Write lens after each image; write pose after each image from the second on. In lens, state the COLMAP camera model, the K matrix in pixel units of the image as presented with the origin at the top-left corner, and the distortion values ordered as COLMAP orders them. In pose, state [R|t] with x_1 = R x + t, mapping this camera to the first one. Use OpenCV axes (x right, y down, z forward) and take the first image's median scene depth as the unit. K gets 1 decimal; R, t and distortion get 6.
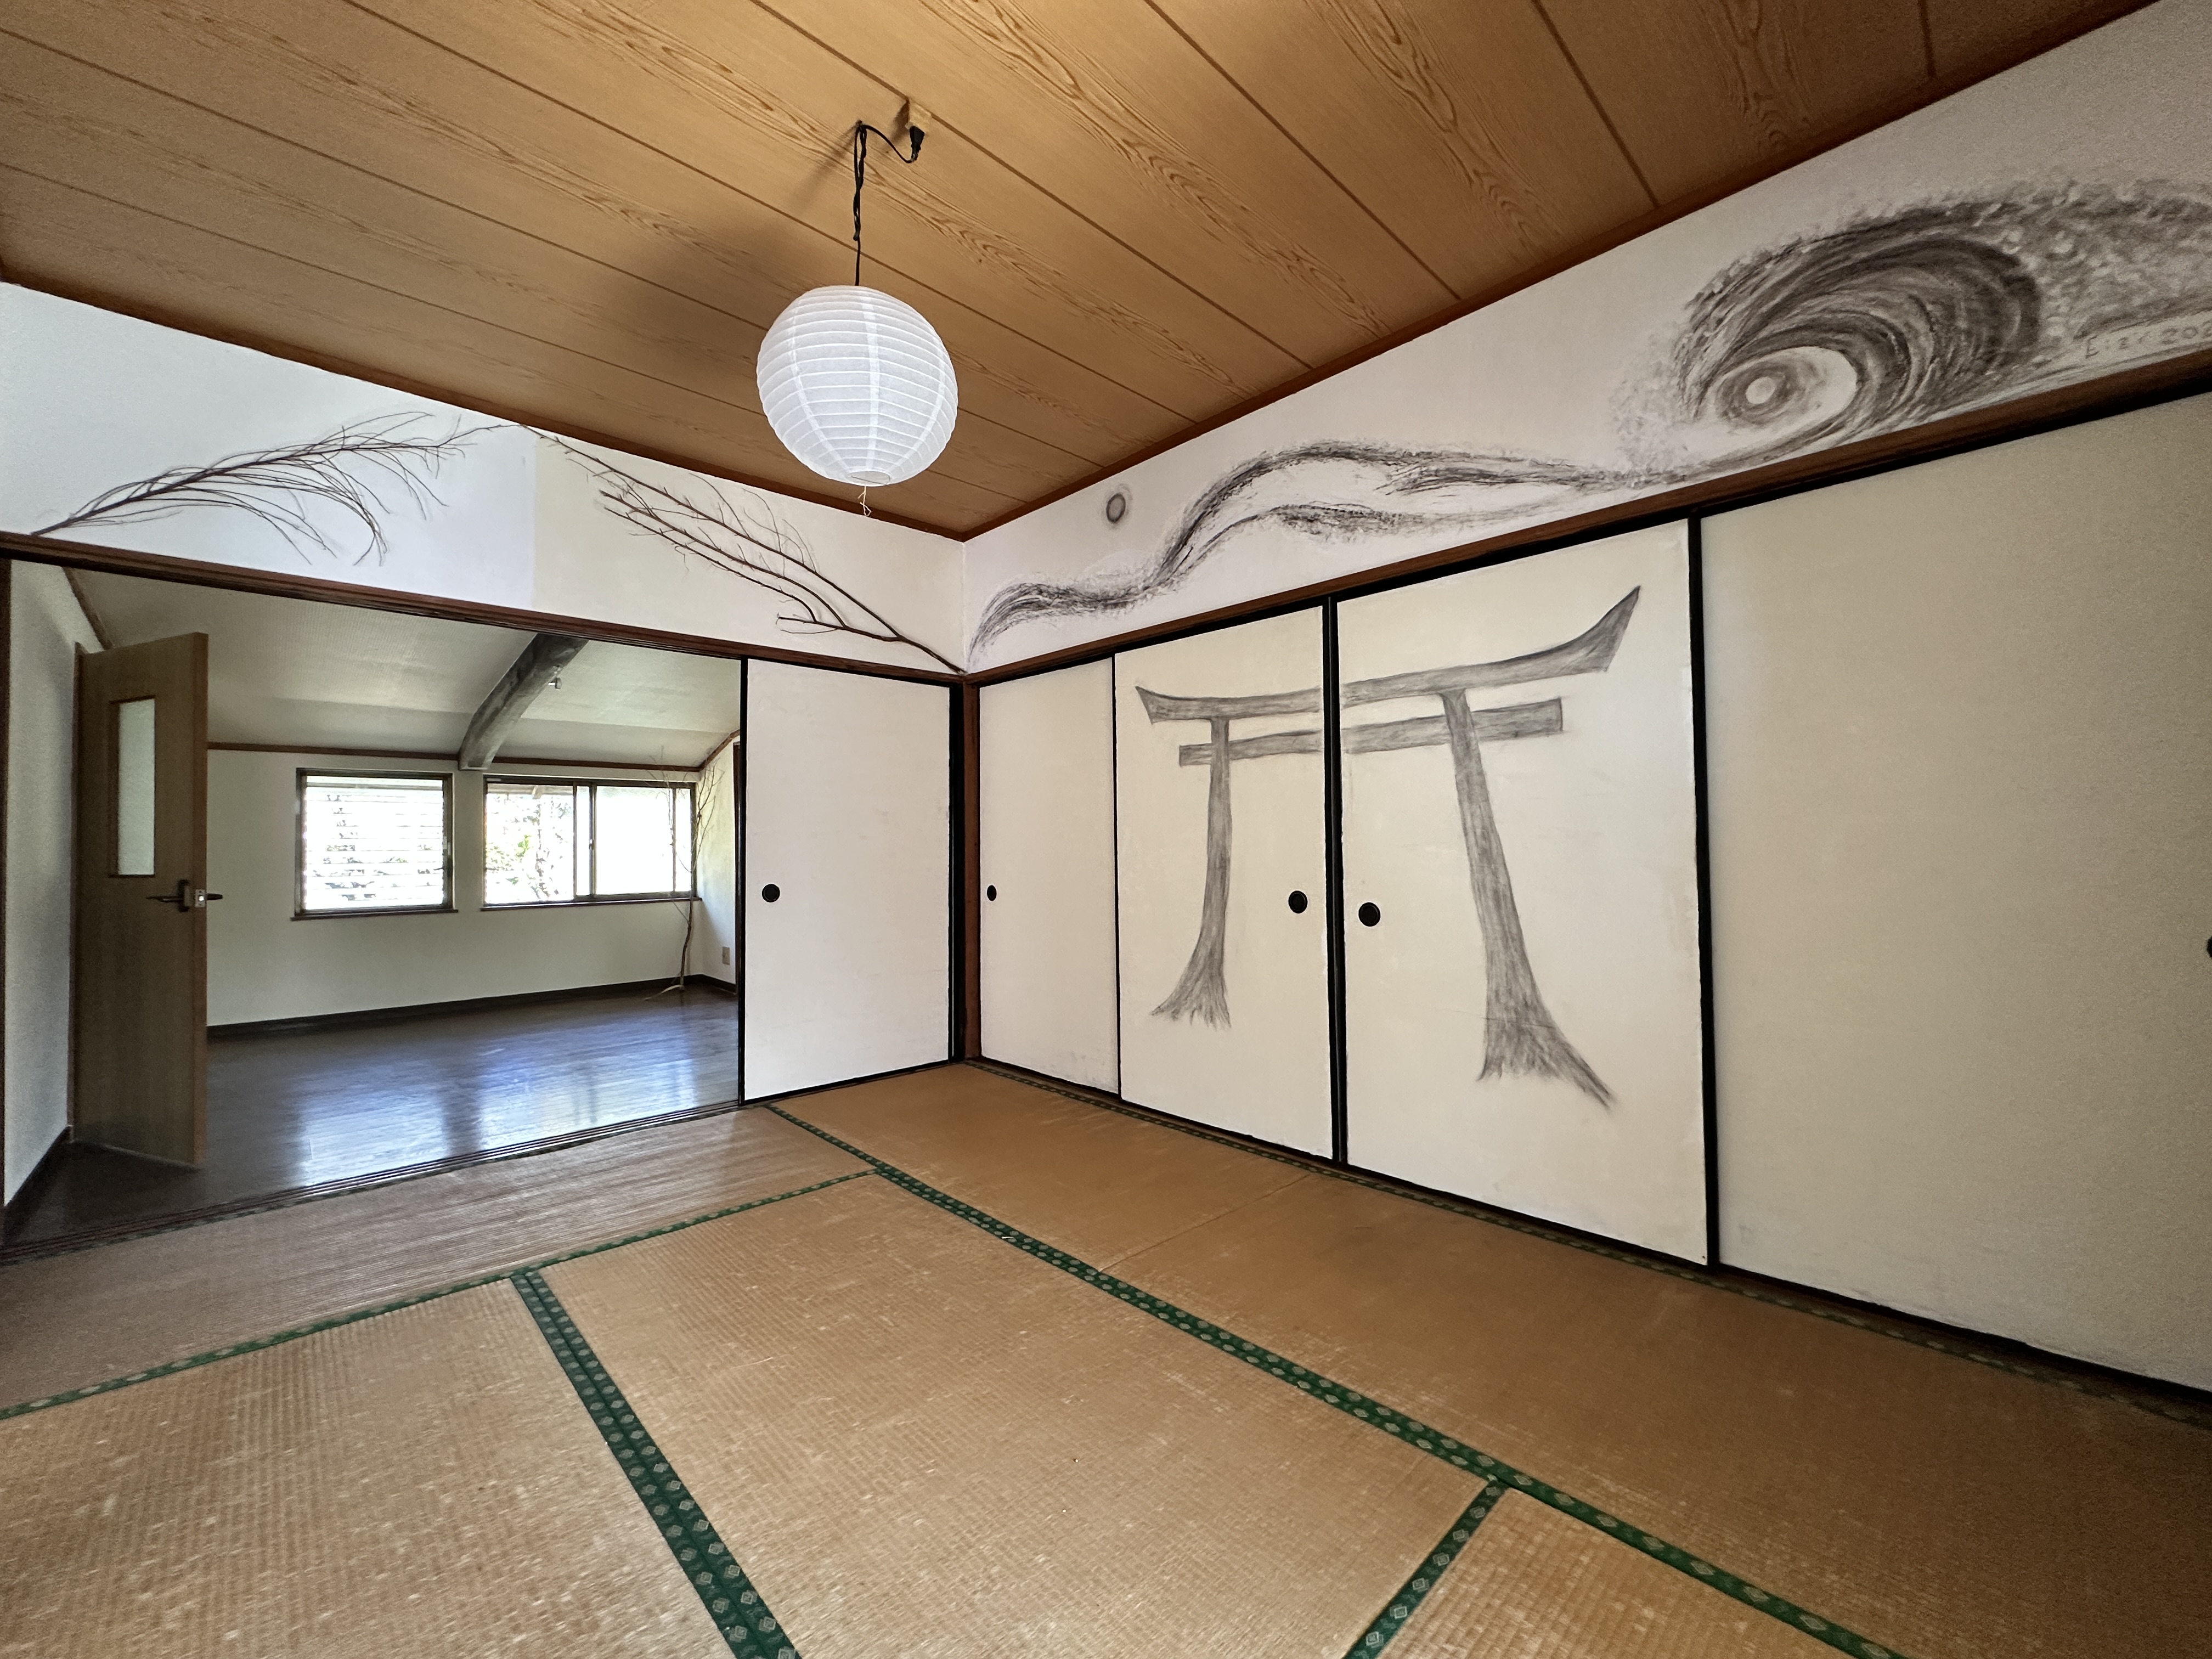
lens RADIAL K [[881.1, 0, 1106.0], [0, 881.1, 829.5], [0, 0, 1]] dist [0.000176, -0.000511]
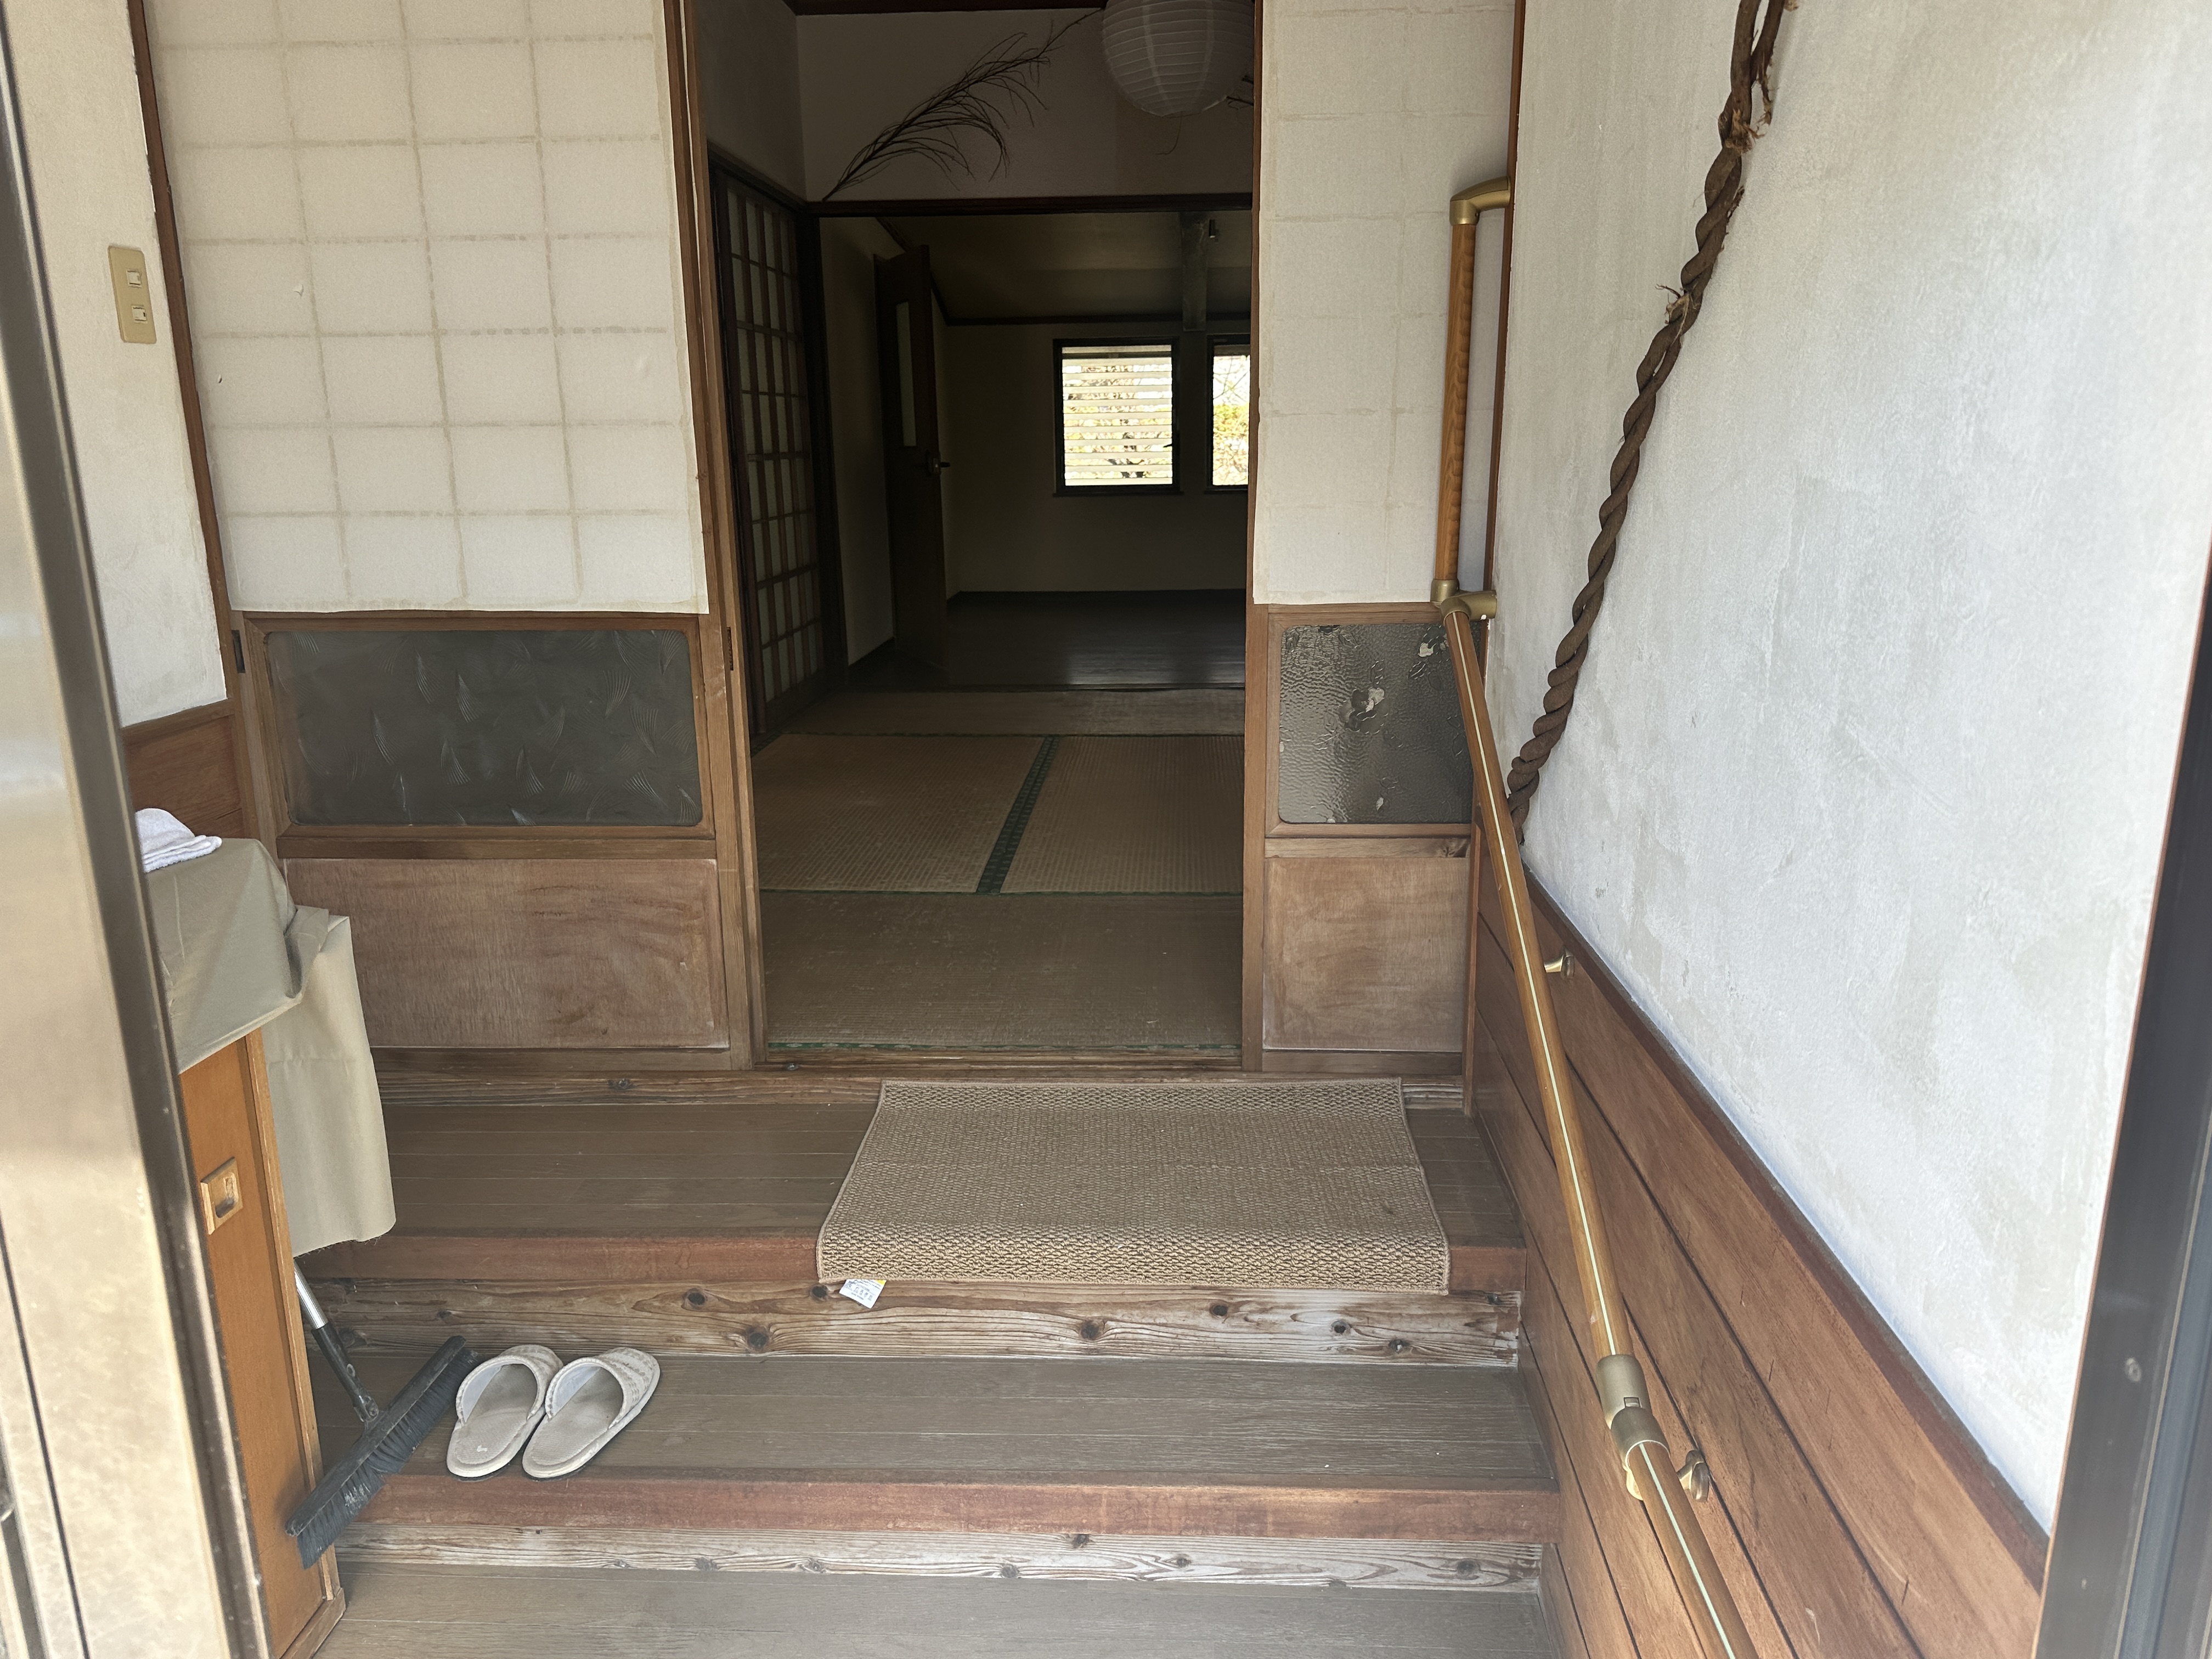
lens RADIAL K [[1598.2, 0, 1106.0], [0, 1598.2, 829.5], [0, 0, 1]] dist [0.002736, 0.000555]
pose [[0.688361, 0.178093, -0.703165, 0.543931], [0.020806, 0.964145, 0.264560, -0.013349], [0.725069, -0.196743, 0.659975, -0.285732]]
